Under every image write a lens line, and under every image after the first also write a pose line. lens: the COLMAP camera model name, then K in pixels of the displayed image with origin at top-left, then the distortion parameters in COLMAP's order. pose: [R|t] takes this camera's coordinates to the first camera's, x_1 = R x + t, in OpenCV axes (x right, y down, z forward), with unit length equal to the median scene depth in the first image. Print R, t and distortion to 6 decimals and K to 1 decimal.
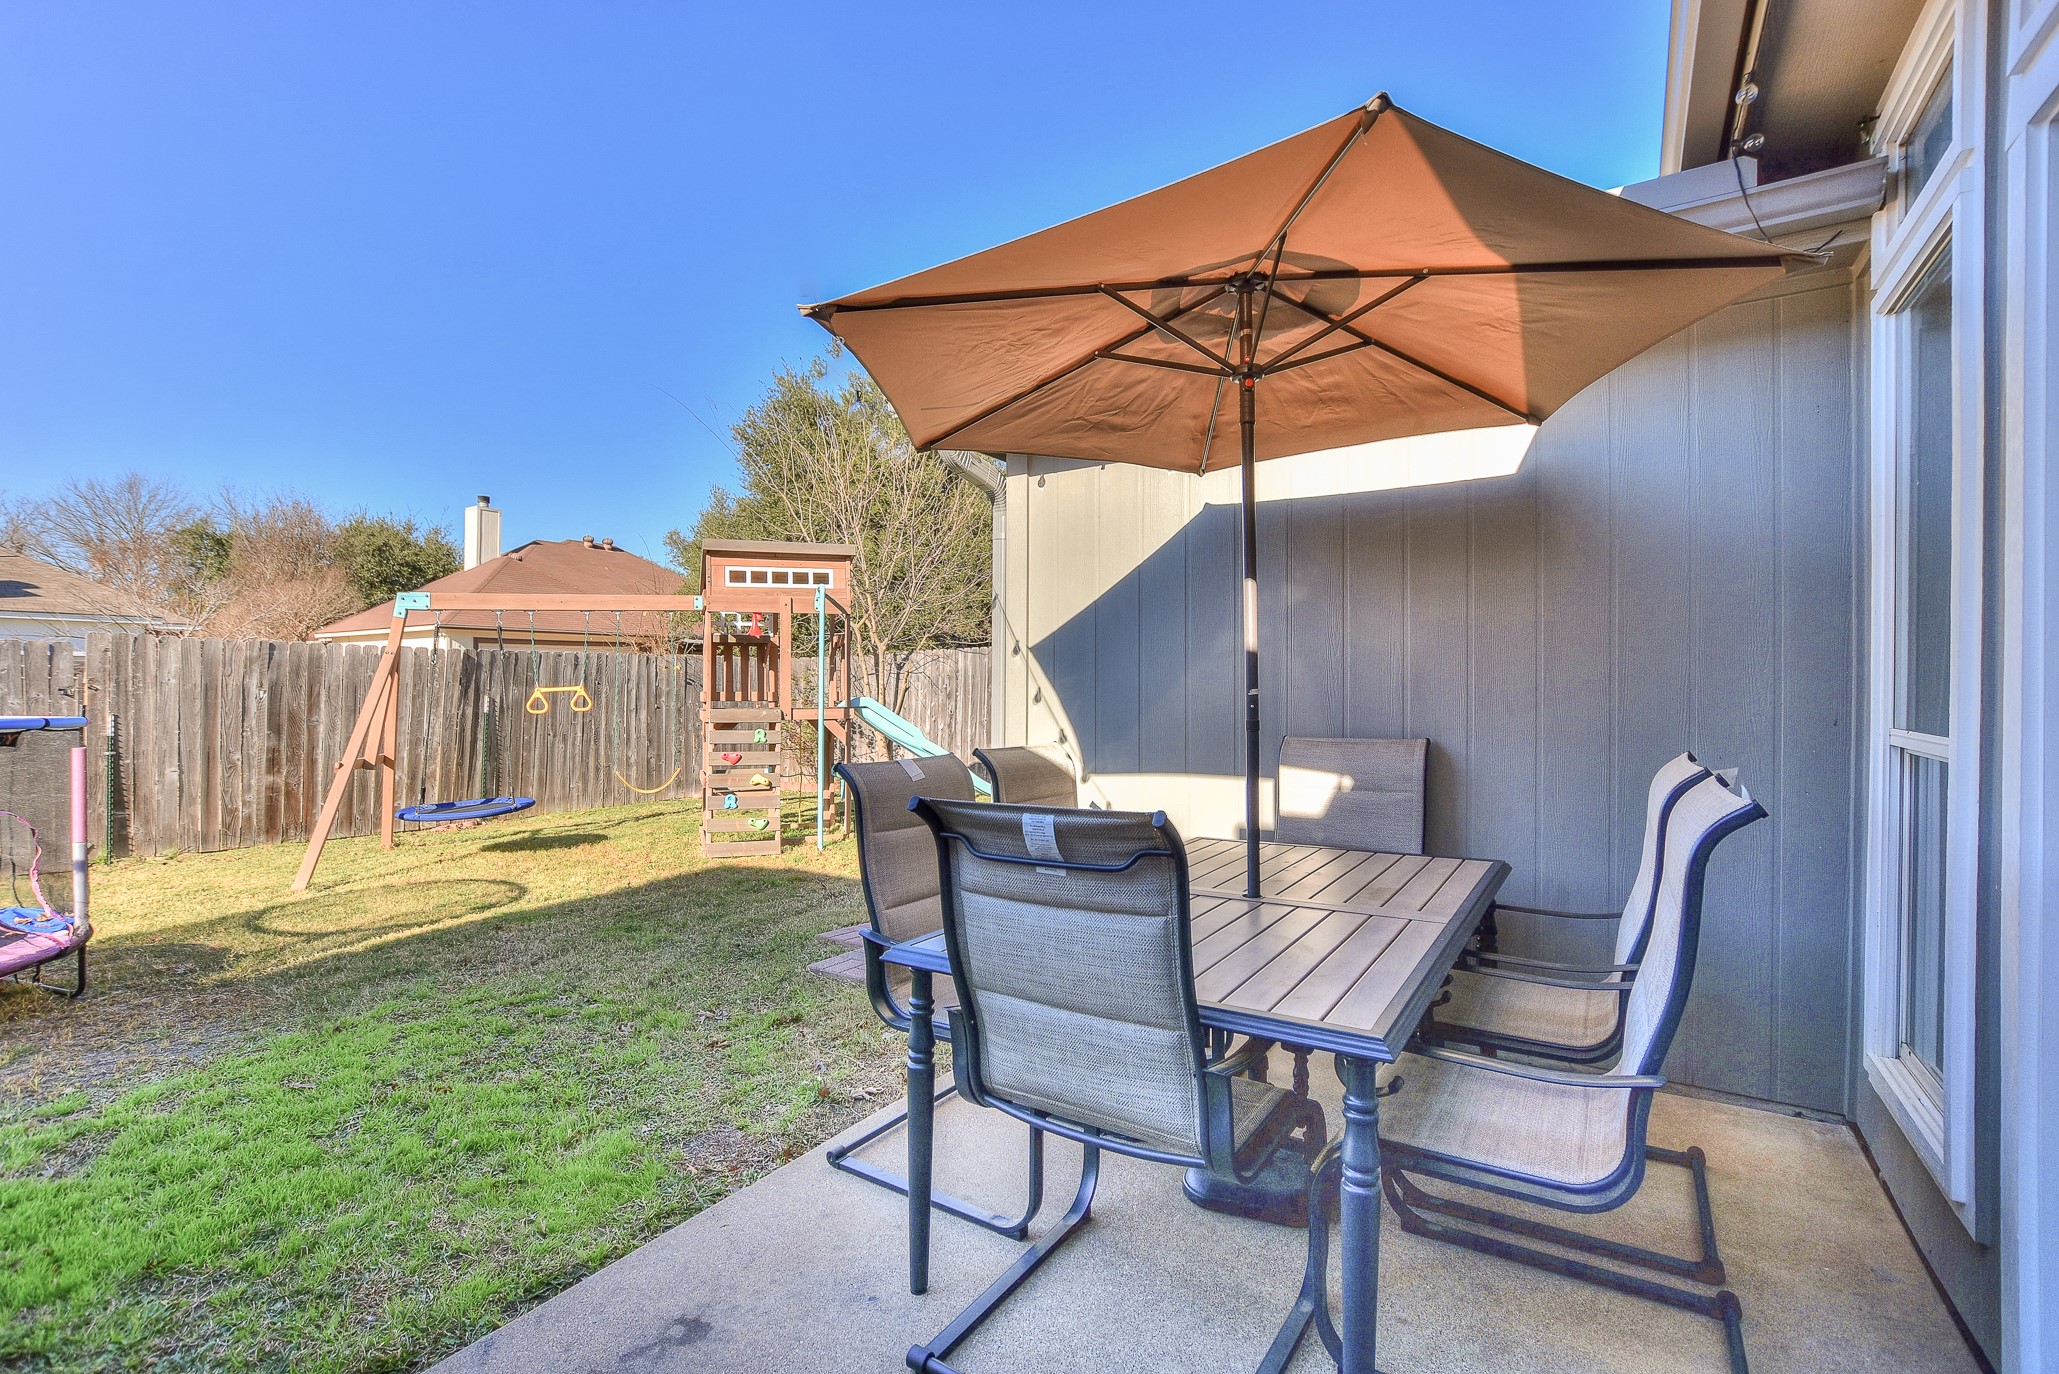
lens RADIAL K [[889.1, 0, 962.5], [0, 889.1, 690.1], [0, 0, 1]] dist [-0.000326, 0.000024]
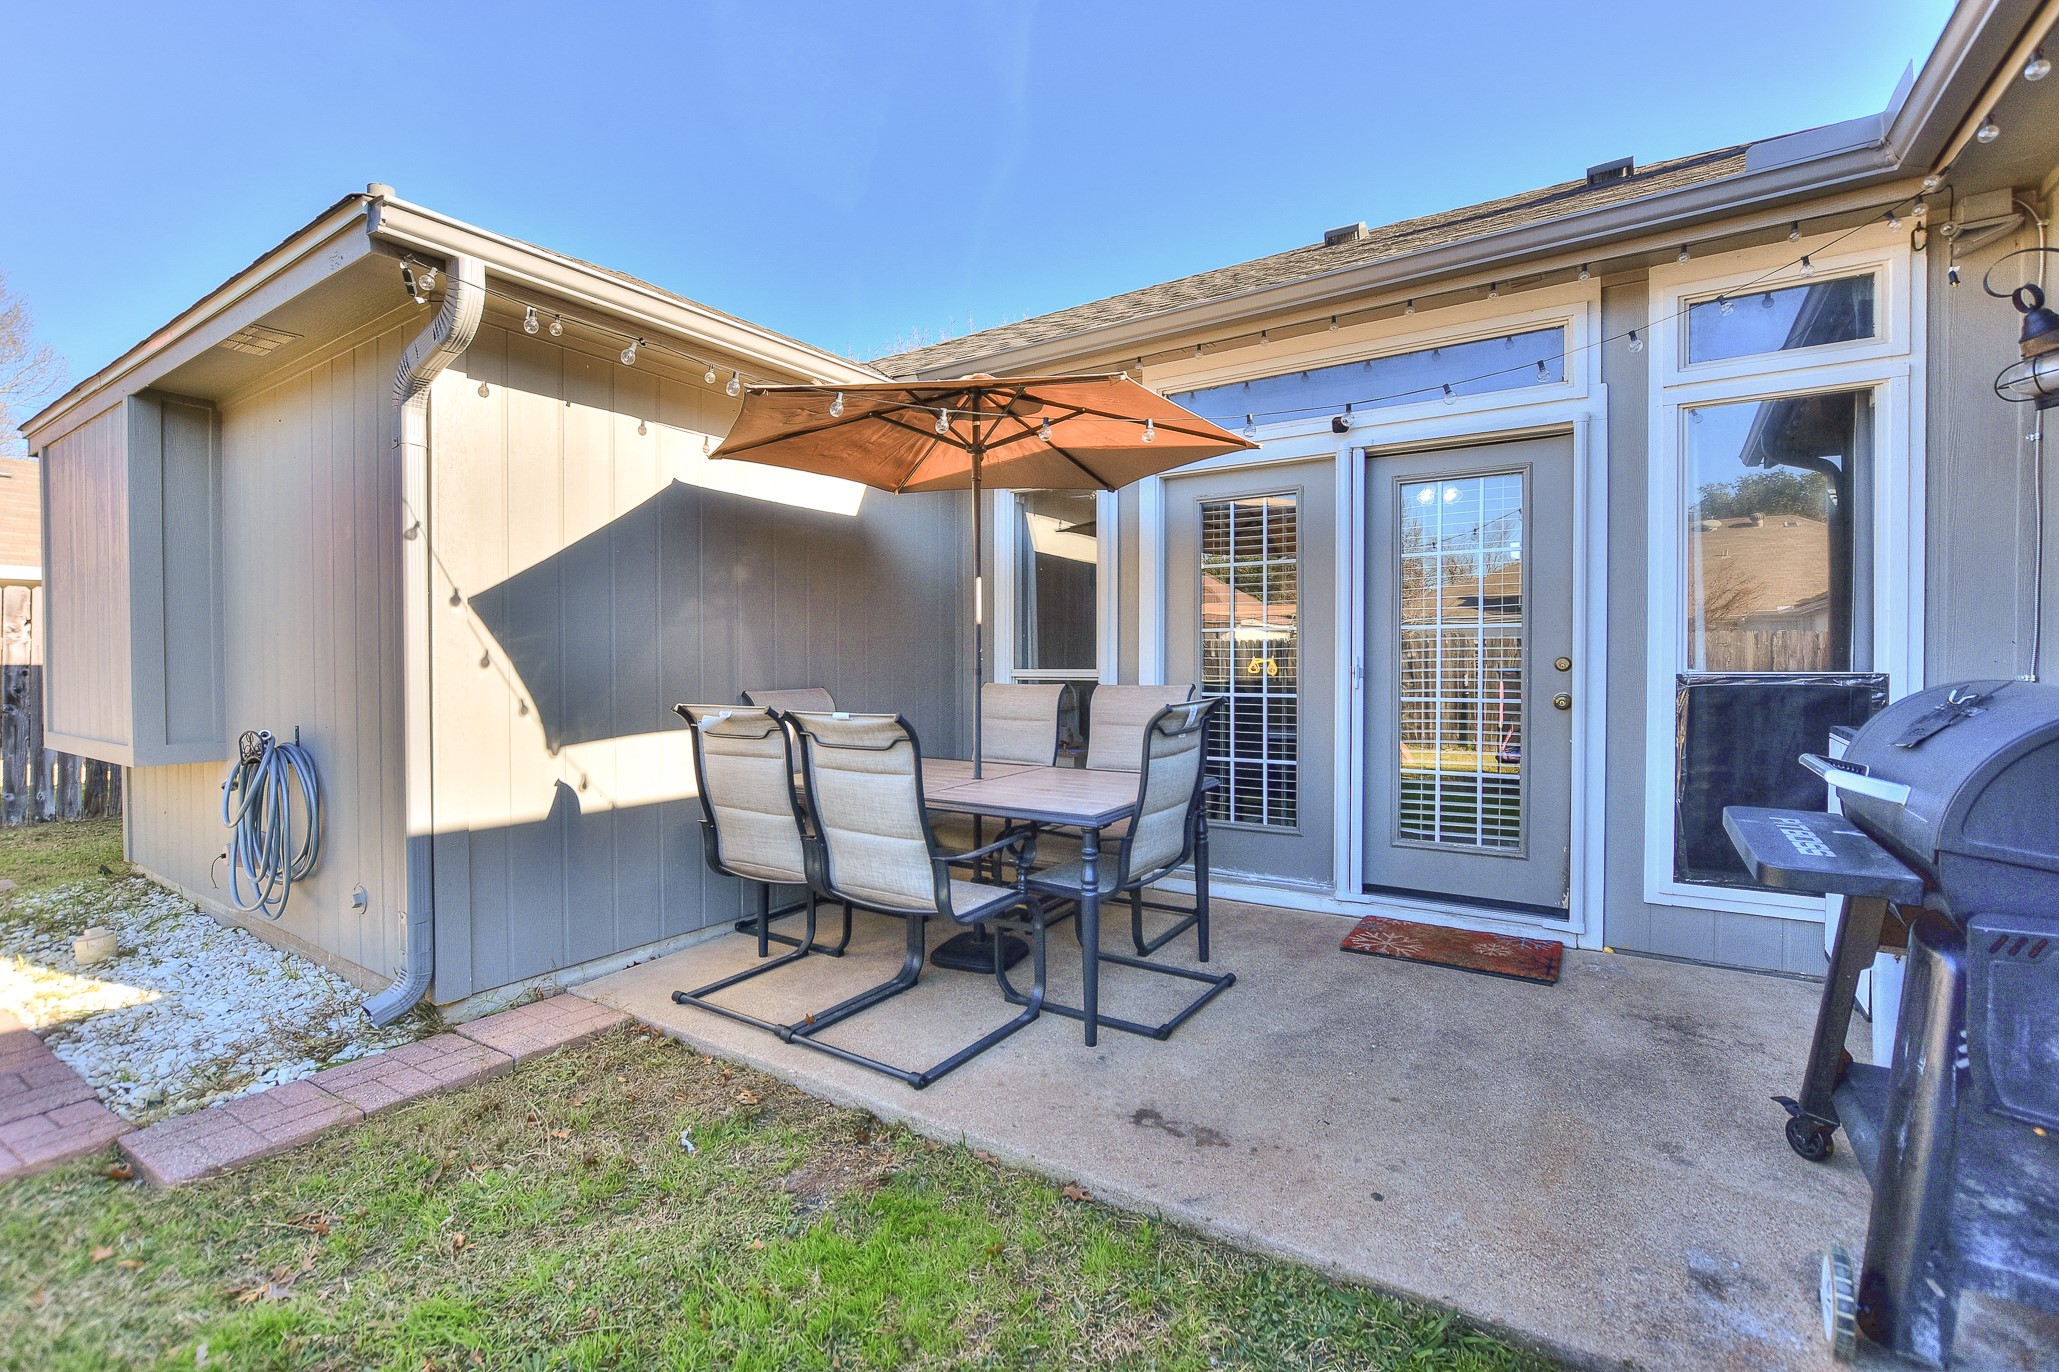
lens RADIAL K [[910.4, 0, 1022.1], [0, 910.4, 663.9], [0, 0, 1]] dist [-0.000702, -0.000015]
pose [[-0.046871, -0.011902, 0.998830, -0.771342], [0.009921, 0.999874, 0.012380, 0.005294], [-0.998852, 0.010489, -0.046747, 0.573367]]
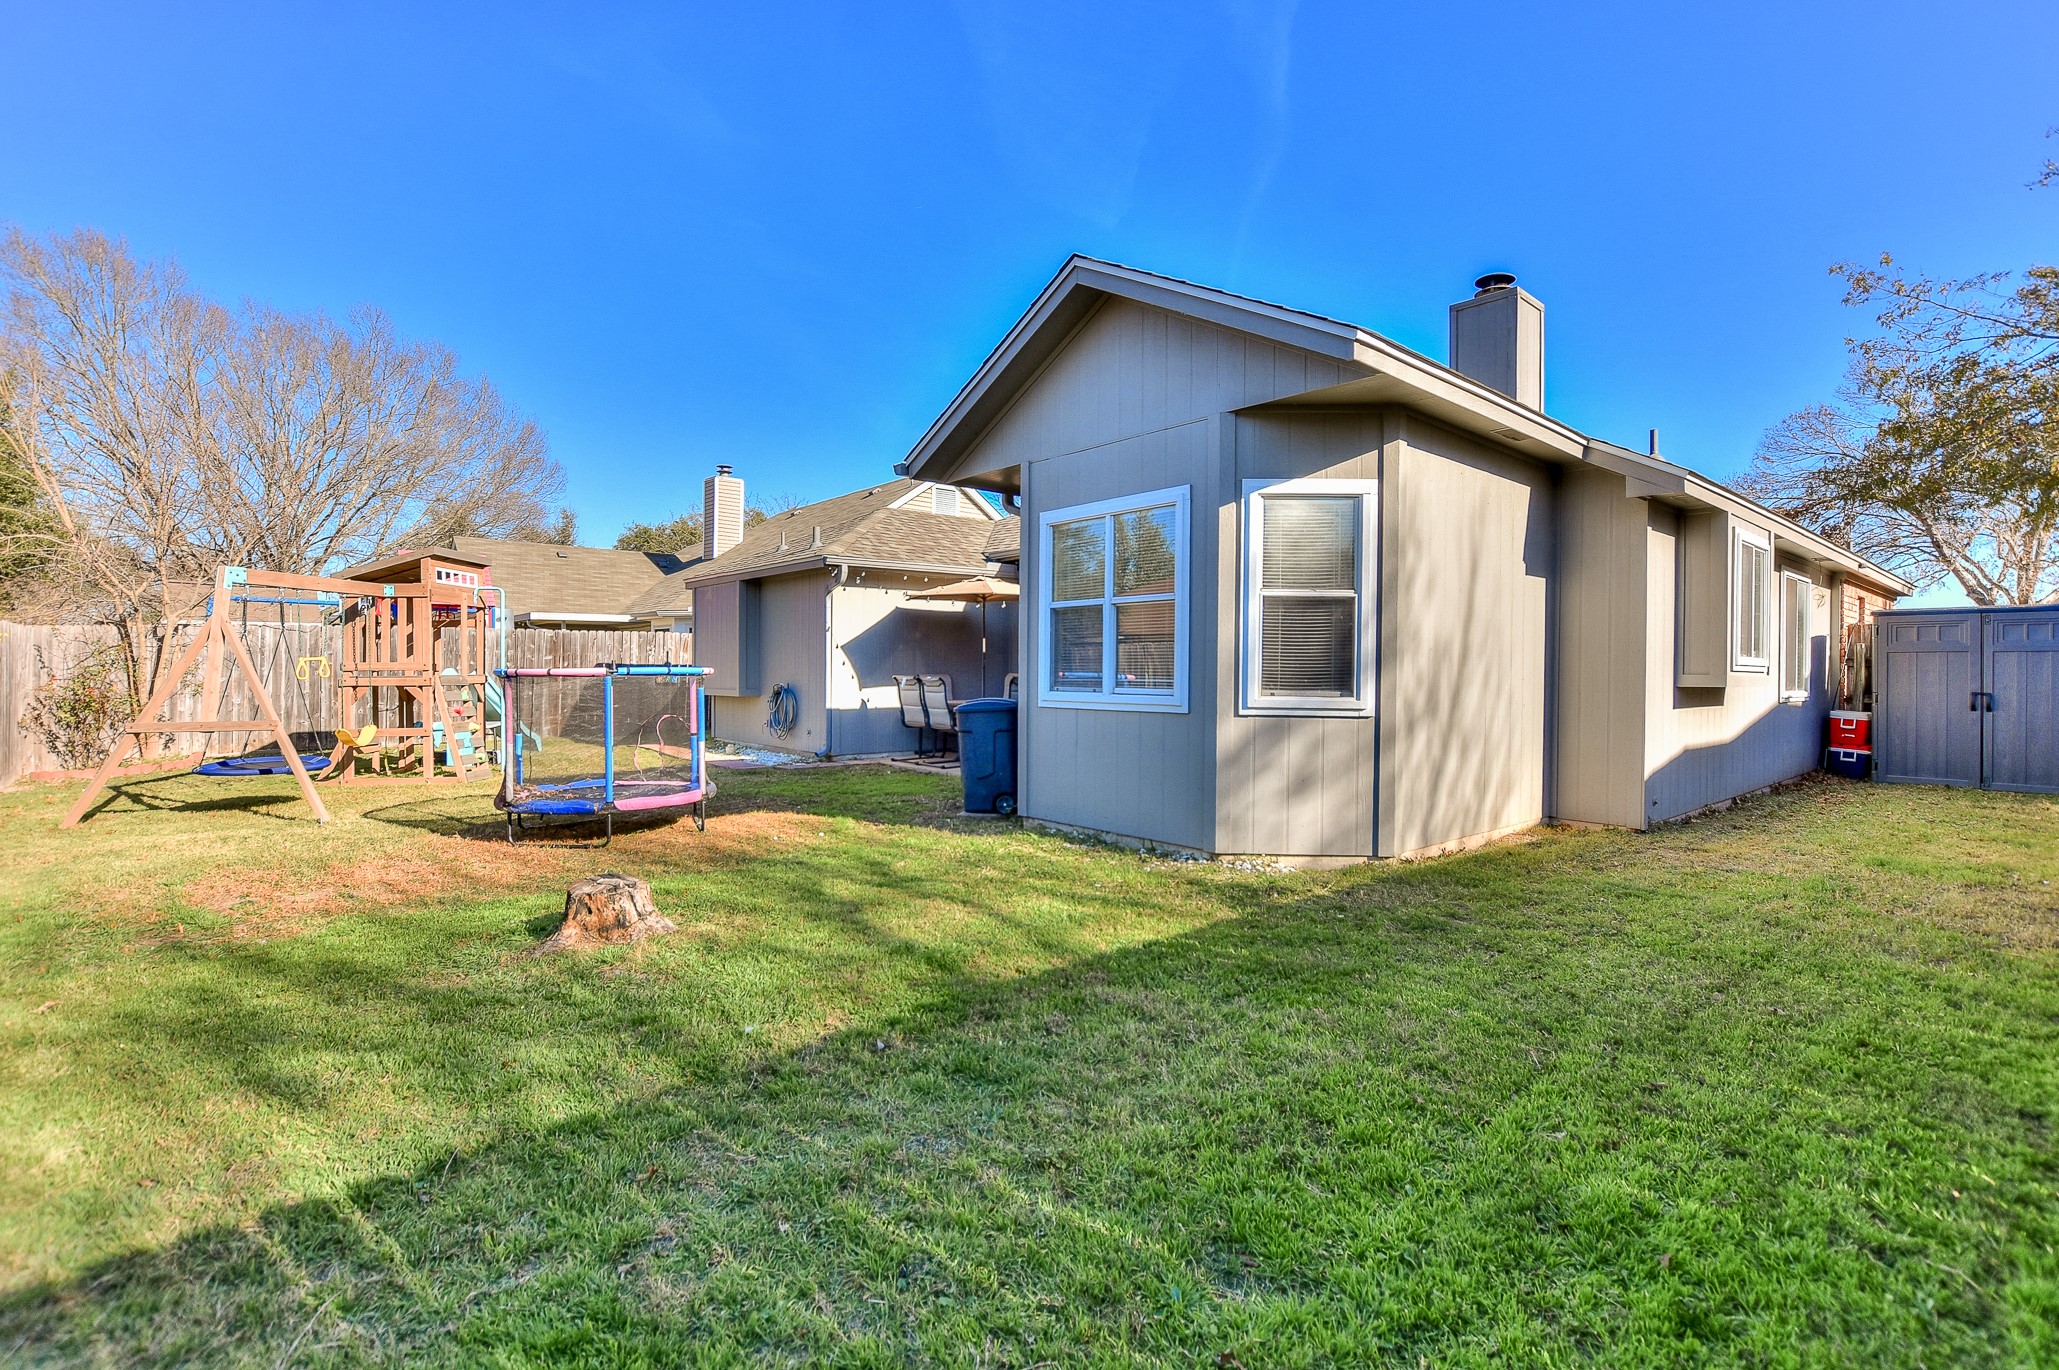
lens RADIAL K [[910.4, 0, 1022.1], [0, 910.4, 662.9], [0, 0, 1]] dist [-0.000702, -0.000015]
pose [[0.229205, -0.000769, 0.973378, -2.765191], [0.004719, 0.999989, -0.000321, 0.008501], [-0.973367, 0.004667, 0.229206, -0.260594]]
